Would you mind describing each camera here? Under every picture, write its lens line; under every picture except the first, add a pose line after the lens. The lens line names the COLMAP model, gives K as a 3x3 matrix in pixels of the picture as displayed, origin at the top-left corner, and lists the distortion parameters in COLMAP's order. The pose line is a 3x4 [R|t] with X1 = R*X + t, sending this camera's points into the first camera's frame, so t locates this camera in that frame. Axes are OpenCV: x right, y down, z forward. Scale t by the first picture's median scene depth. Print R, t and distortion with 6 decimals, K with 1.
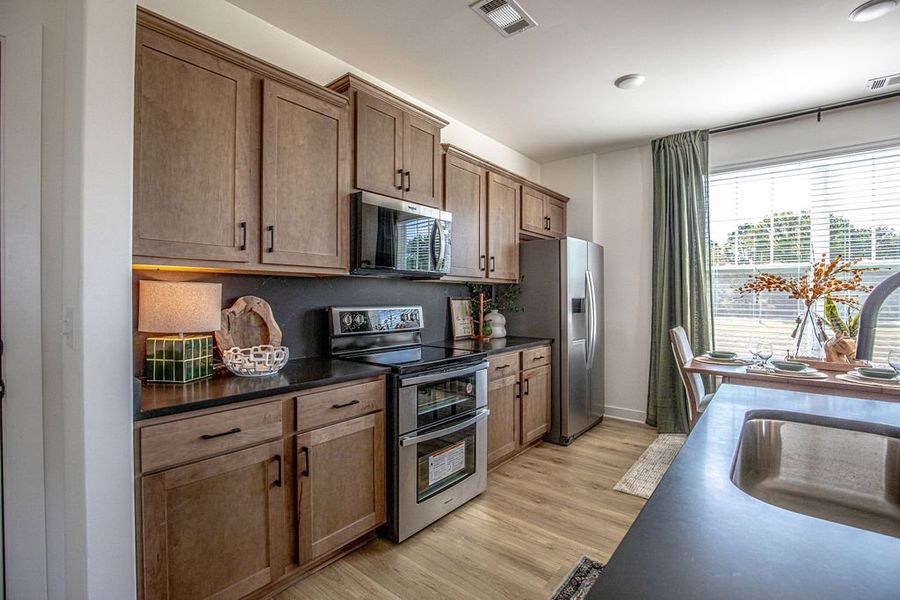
lens RADIAL K [[412.0, 0, 456.5], [0, 412.0, 298.9], [0, 0, 1]] dist [-0.025816, 0.000926]
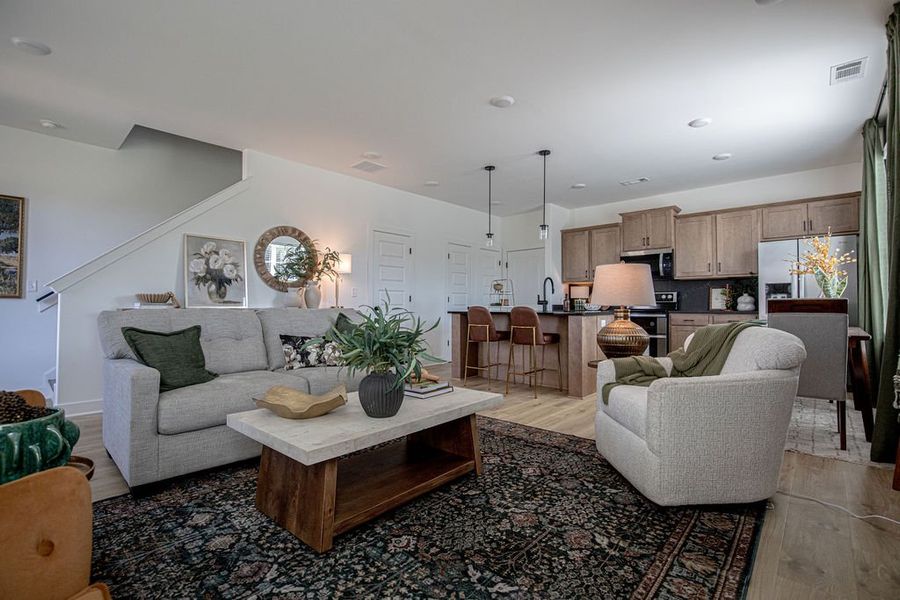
lens RADIAL K [[412.0, 0, 452.8], [0, 412.0, 304.5], [0, 0, 1]] dist [-0.025816, 0.000926]
pose [[-0.055346, -0.004359, -0.998458, 1.781277], [-0.000481, 0.999990, -0.004339, 0.079032], [0.998467, 0.000240, -0.055347, -0.038961]]
